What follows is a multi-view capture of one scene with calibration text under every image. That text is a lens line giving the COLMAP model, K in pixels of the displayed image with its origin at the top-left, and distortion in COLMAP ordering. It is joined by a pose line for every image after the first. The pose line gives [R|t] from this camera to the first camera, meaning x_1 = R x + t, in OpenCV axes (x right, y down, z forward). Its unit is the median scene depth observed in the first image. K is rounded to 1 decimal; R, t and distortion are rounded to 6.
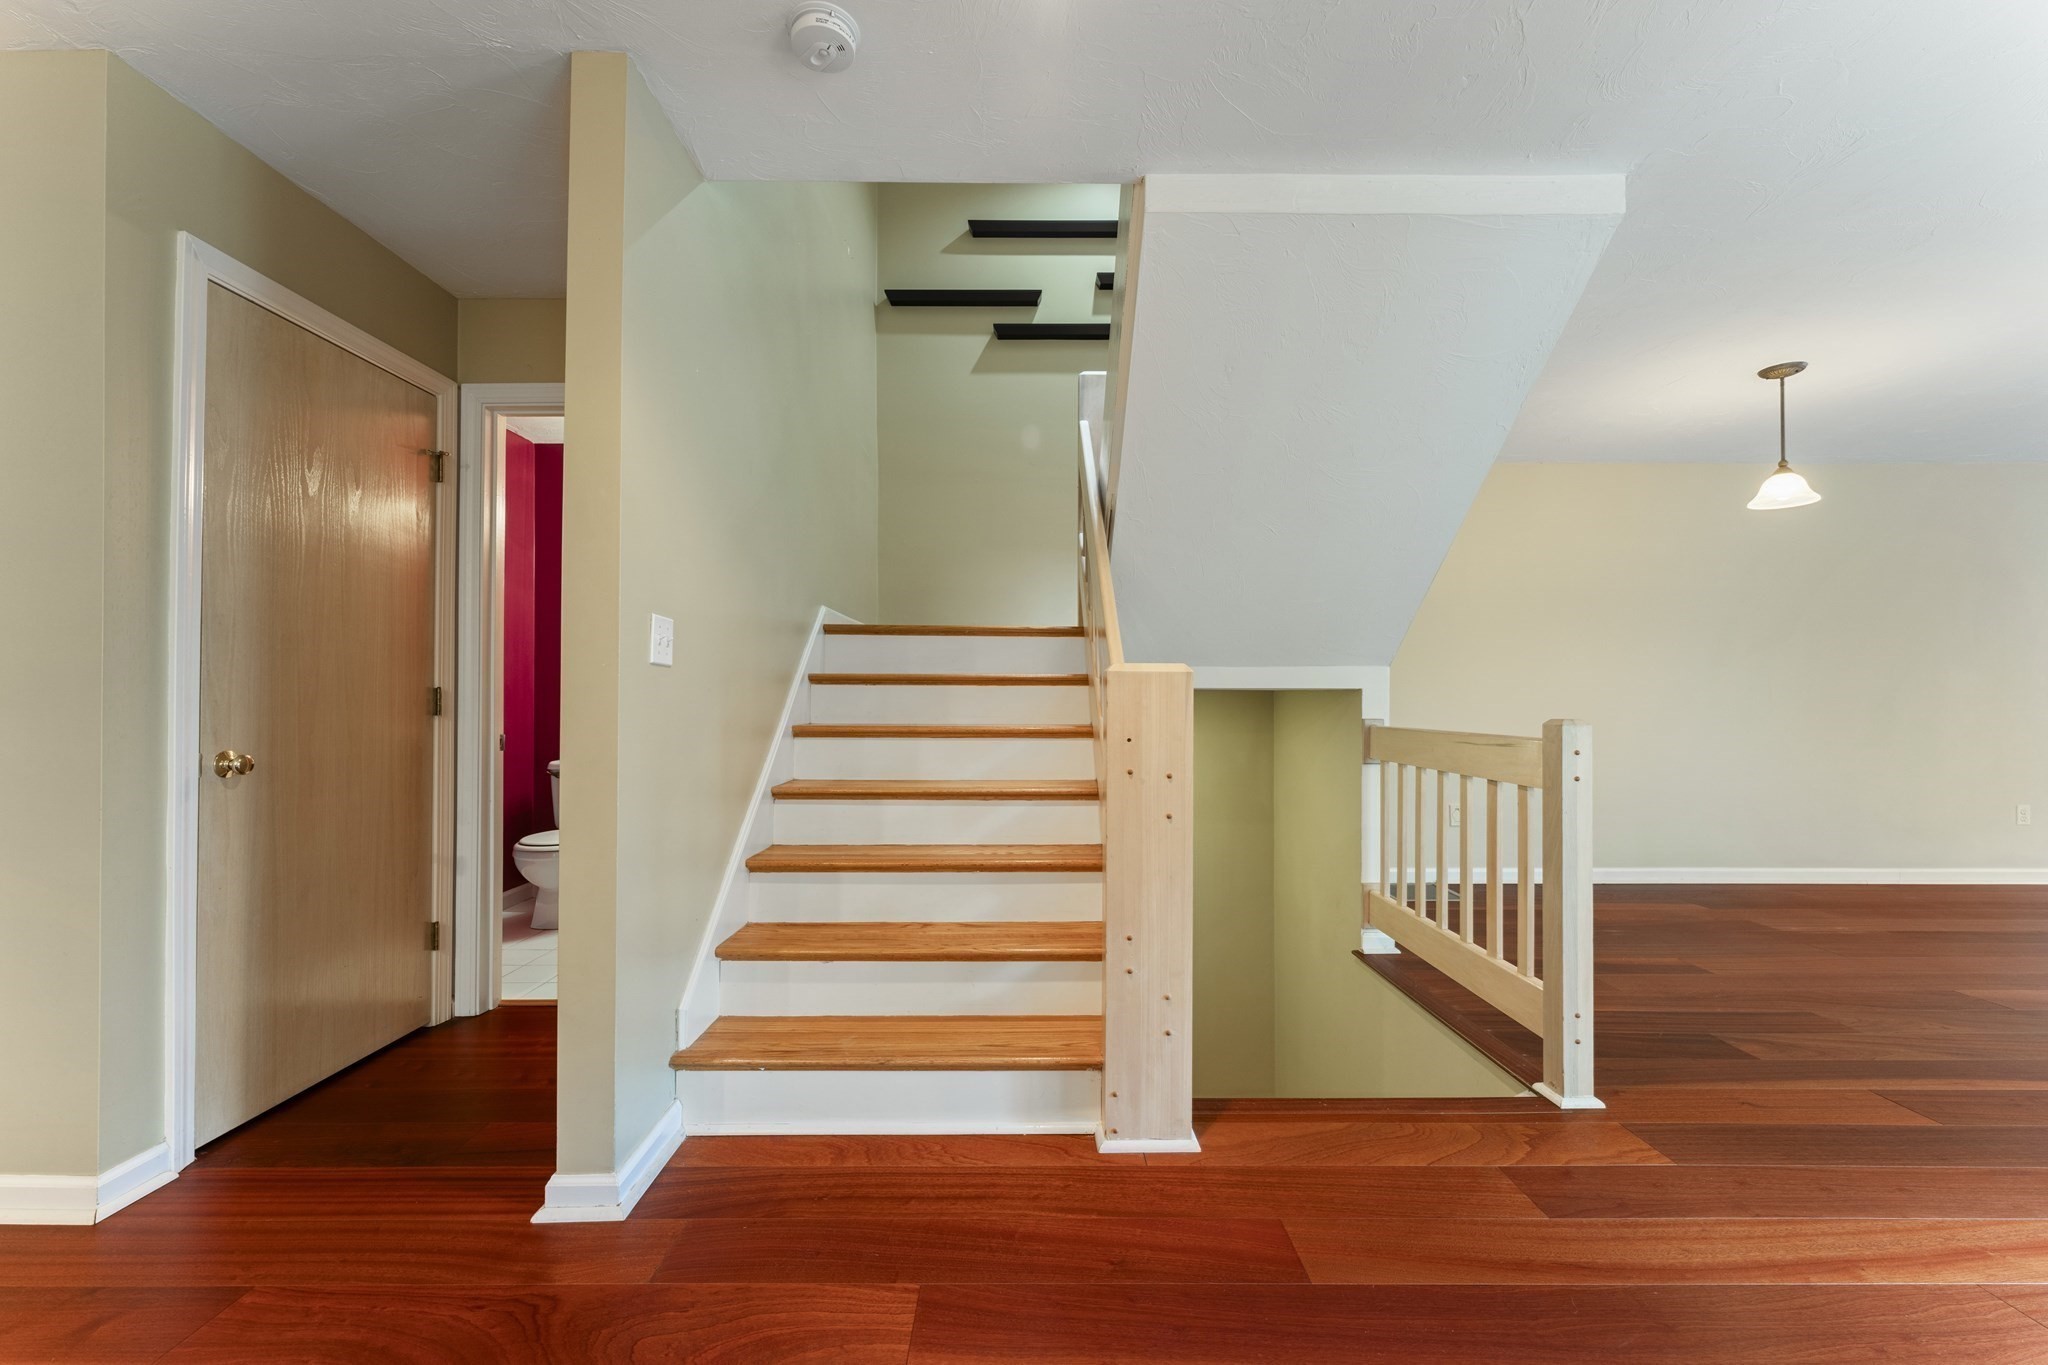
lens RADIAL K [[823.2, 0, 1024.0], [0, 823.2, 682.5], [0, 0, 1]] dist [0.002019, 0.000372]
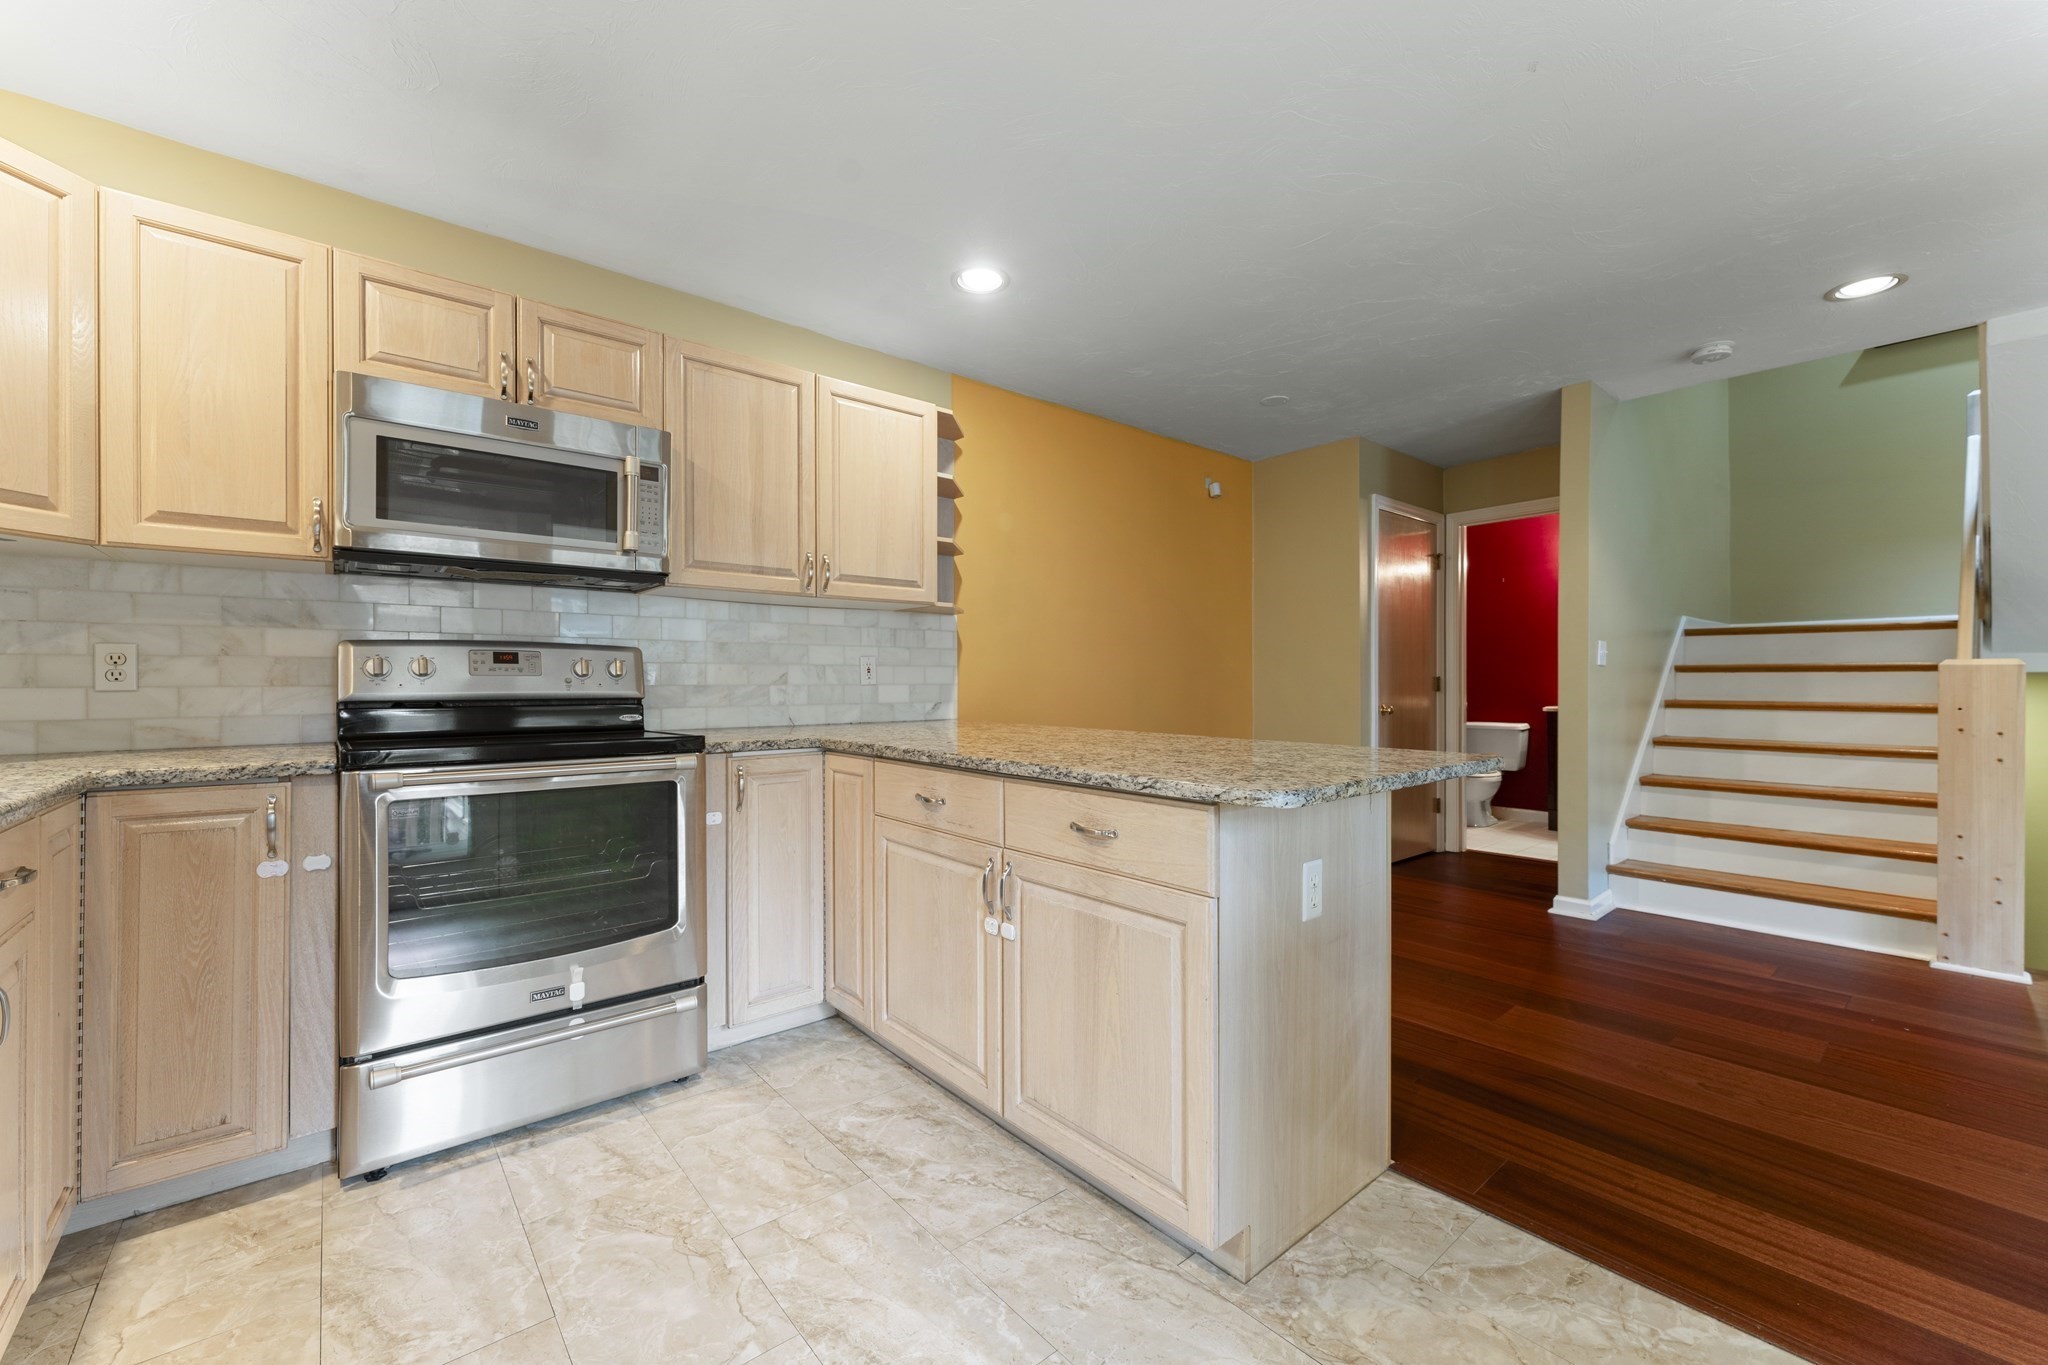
lens RADIAL K [[823.2, 0, 1024.0], [0, 823.2, 682.5], [0, 0, 1]] dist [0.002019, 0.000372]
pose [[0.644973, -0.001406, -0.764204, 0.168695], [0.015330, 0.999821, 0.011099, -0.021977], [0.764052, -0.018874, 0.644879, -1.258358]]
